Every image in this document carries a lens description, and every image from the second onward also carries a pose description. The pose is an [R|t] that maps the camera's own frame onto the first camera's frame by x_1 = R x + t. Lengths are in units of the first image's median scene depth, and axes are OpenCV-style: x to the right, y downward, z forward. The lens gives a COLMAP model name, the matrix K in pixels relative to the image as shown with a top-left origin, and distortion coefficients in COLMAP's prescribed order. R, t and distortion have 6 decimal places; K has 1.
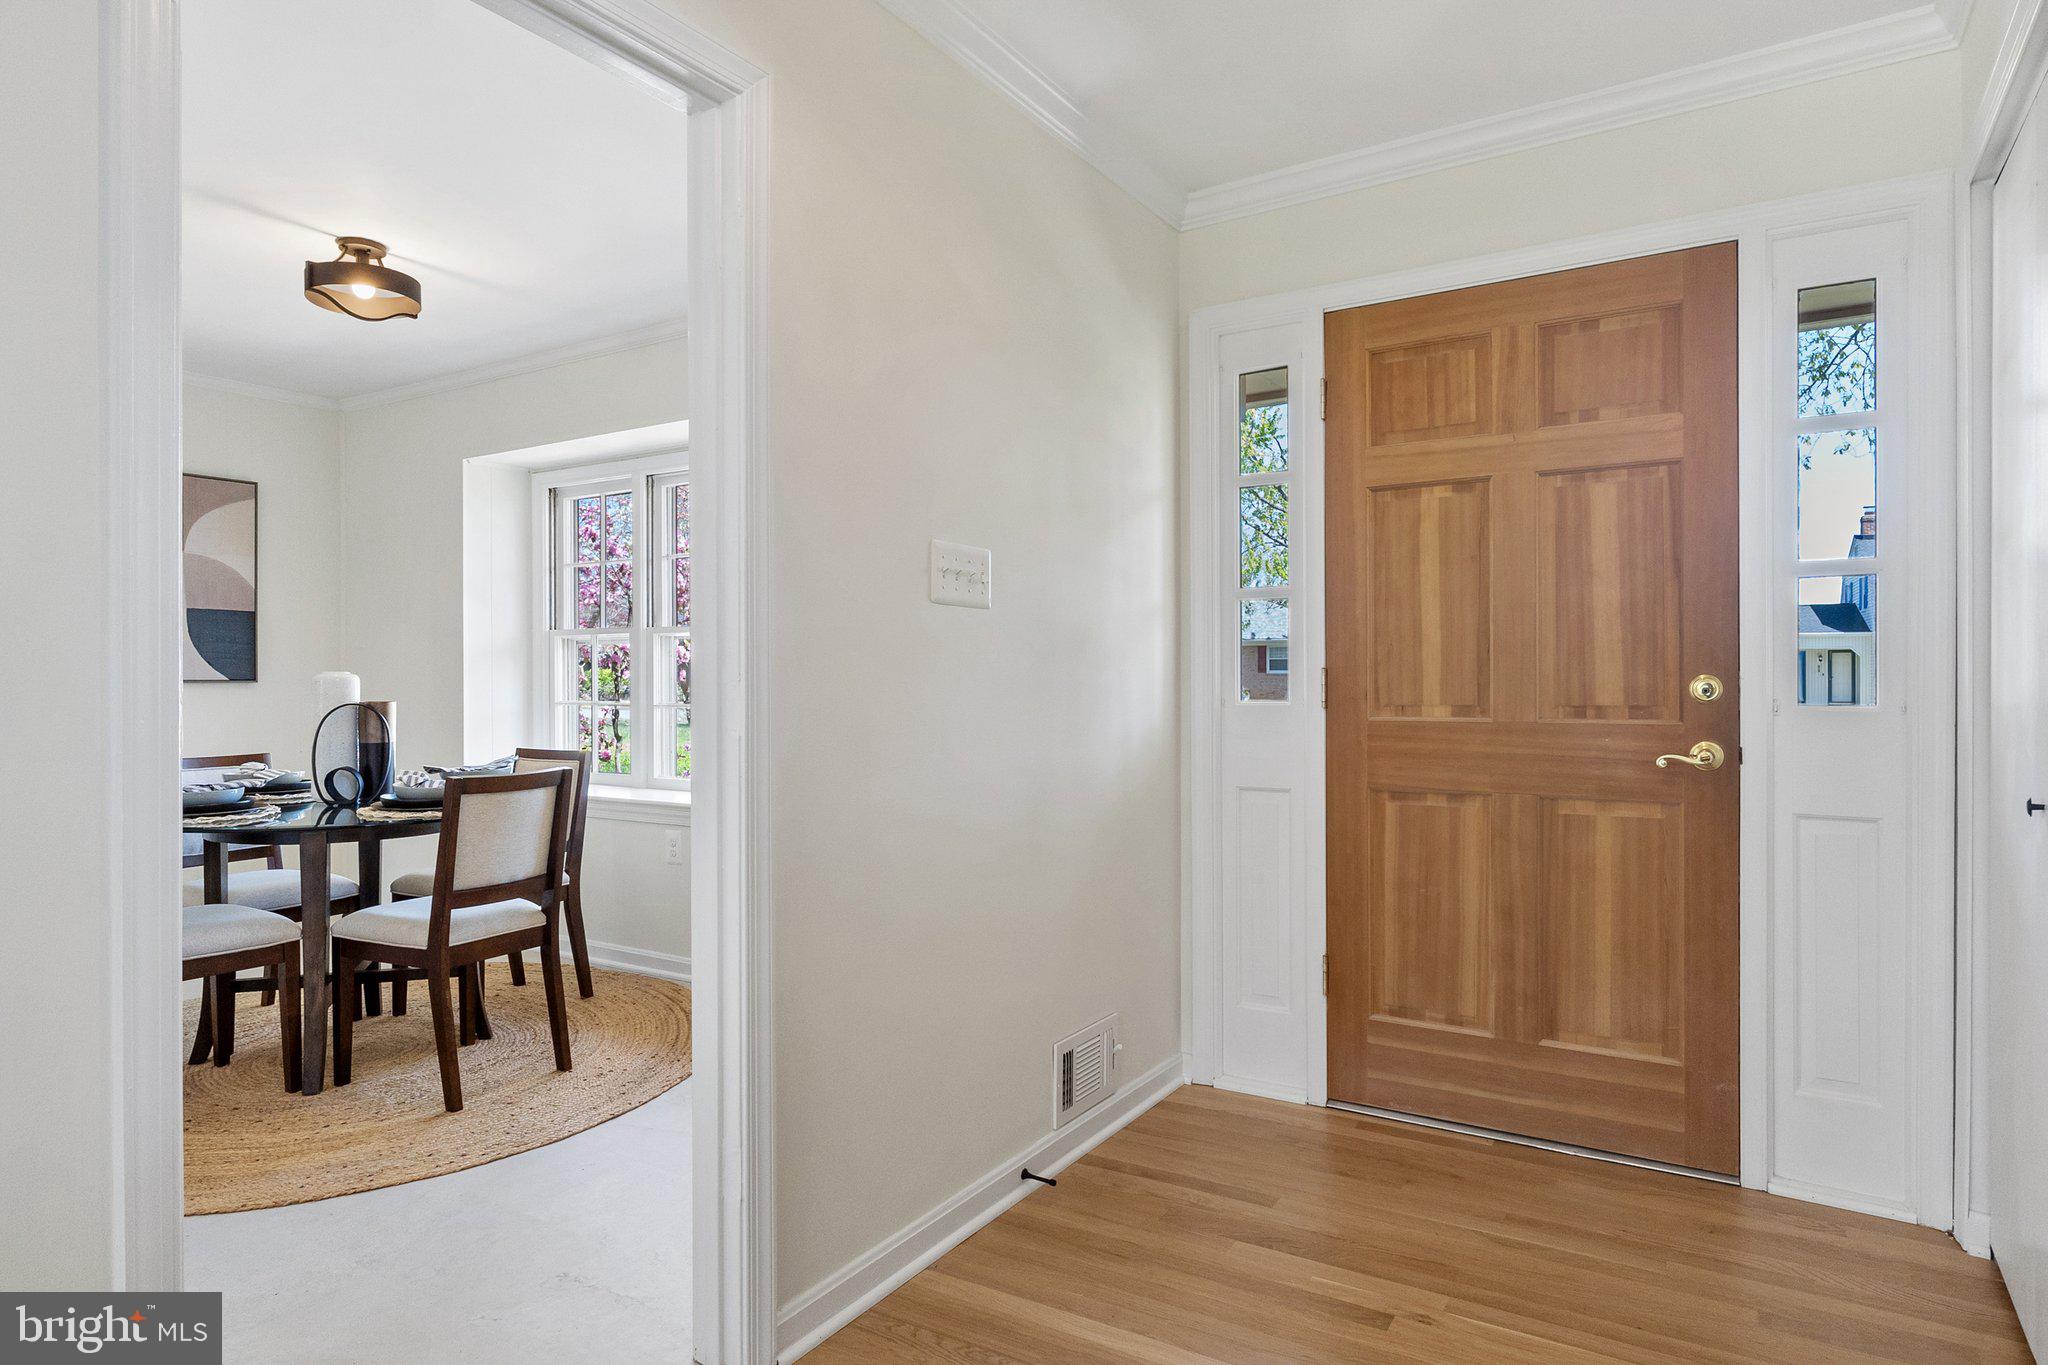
lens RADIAL K [[1168.0, 0, 1027.4], [0, 1168.0, 691.1], [0, 0, 1]] dist [-0.003644, -0.000916]
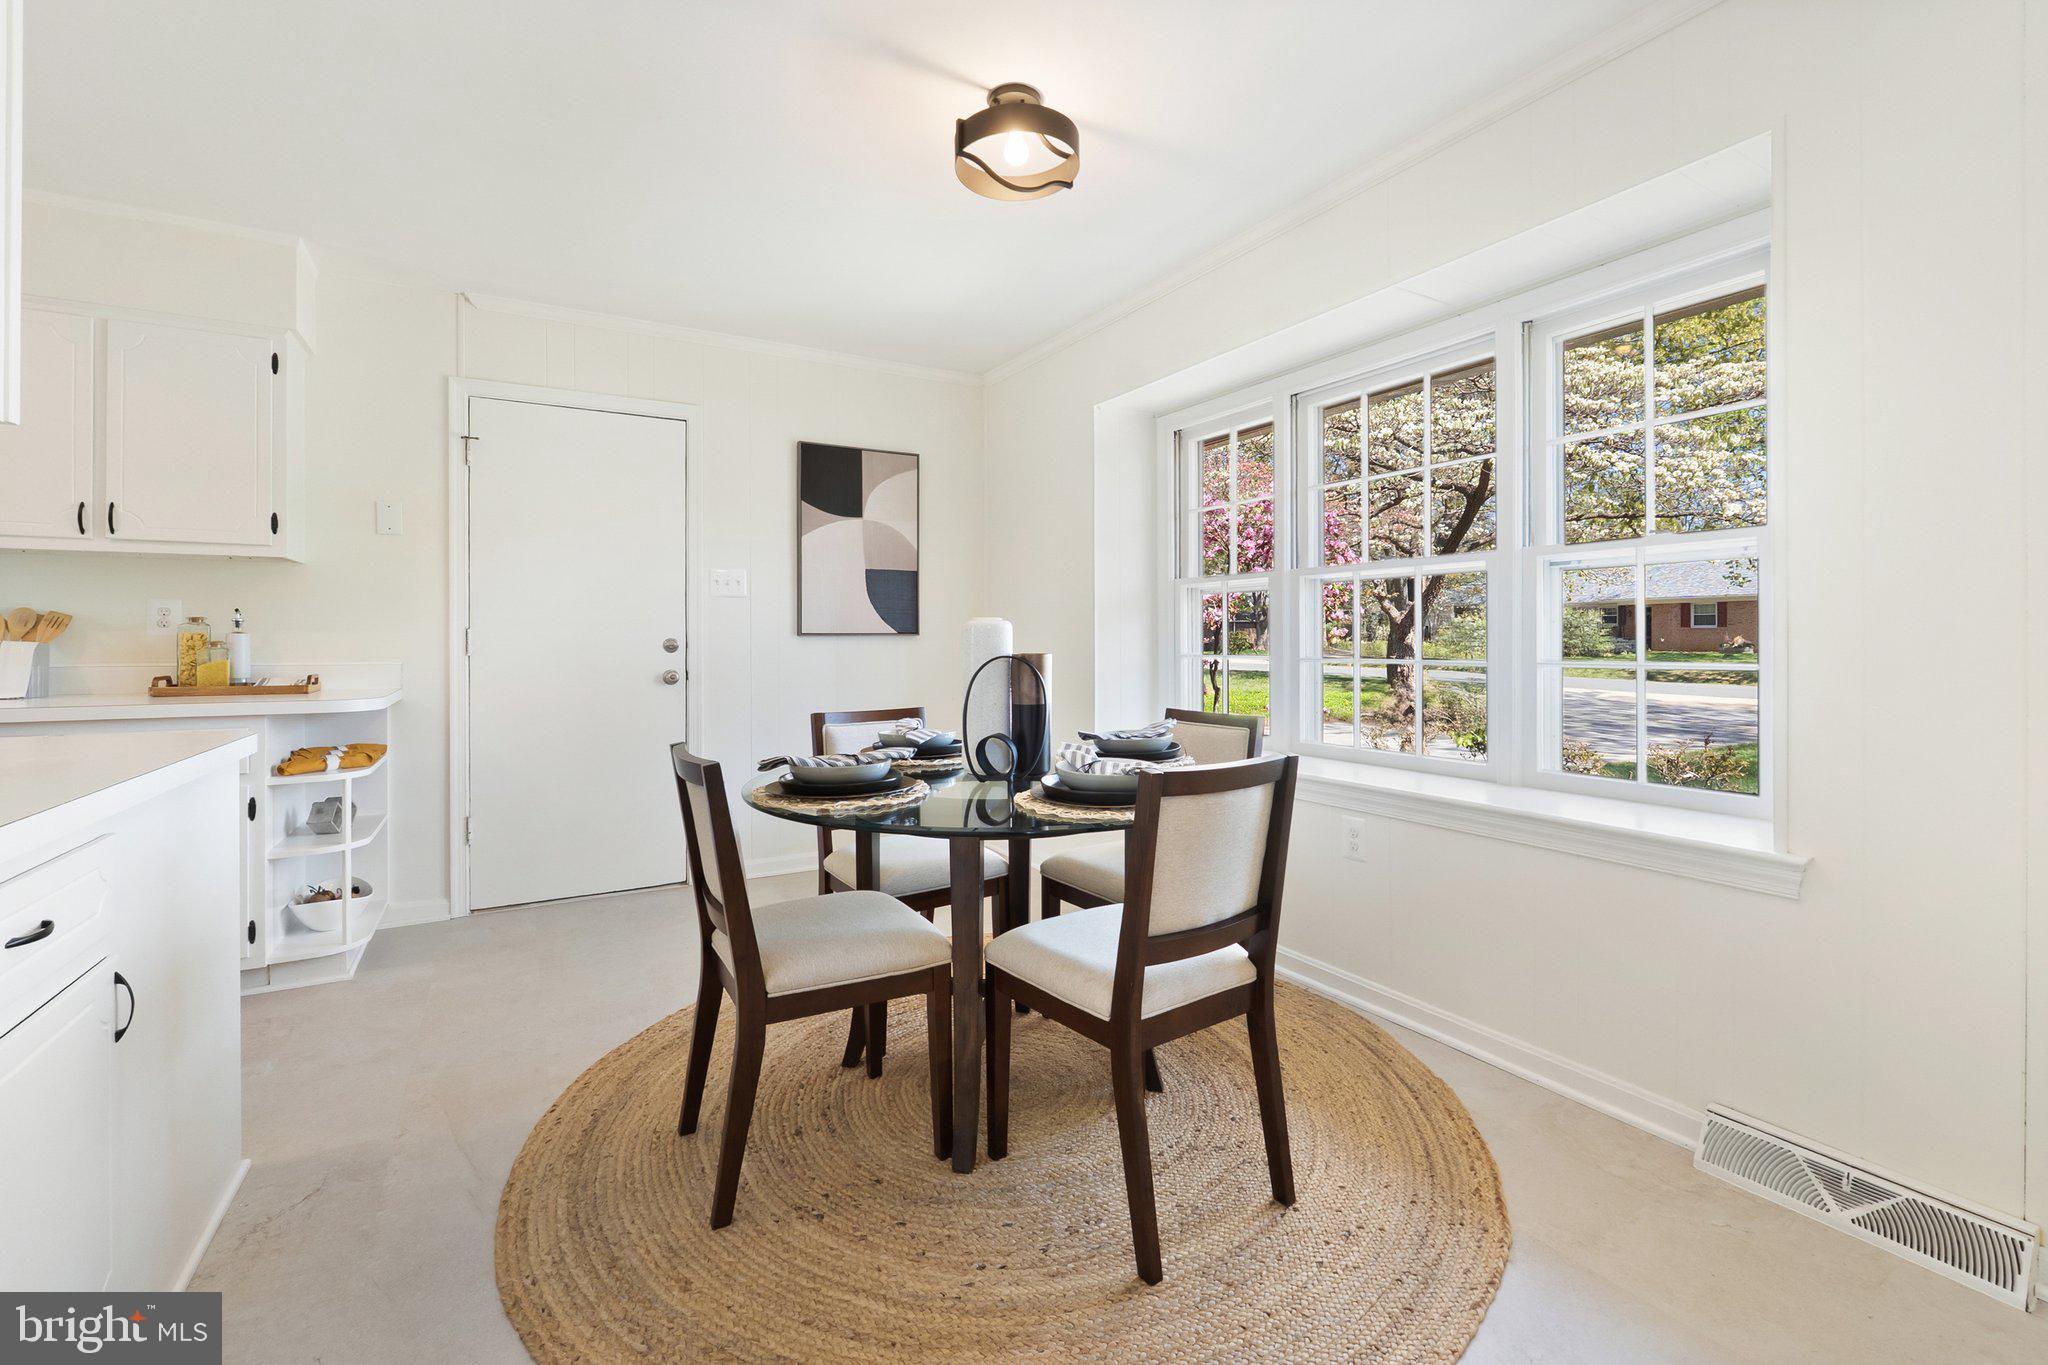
lens RADIAL K [[860.8, 0, 1015.7], [0, 860.8, 668.2], [0, 0, 1]] dist [-0.012715, -0.000282]
pose [[0.883728, 0.011855, -0.467850, -0.294776], [0.000125, 0.999673, 0.025566, 0.004275], [0.468000, -0.022652, 0.883438, 0.478743]]
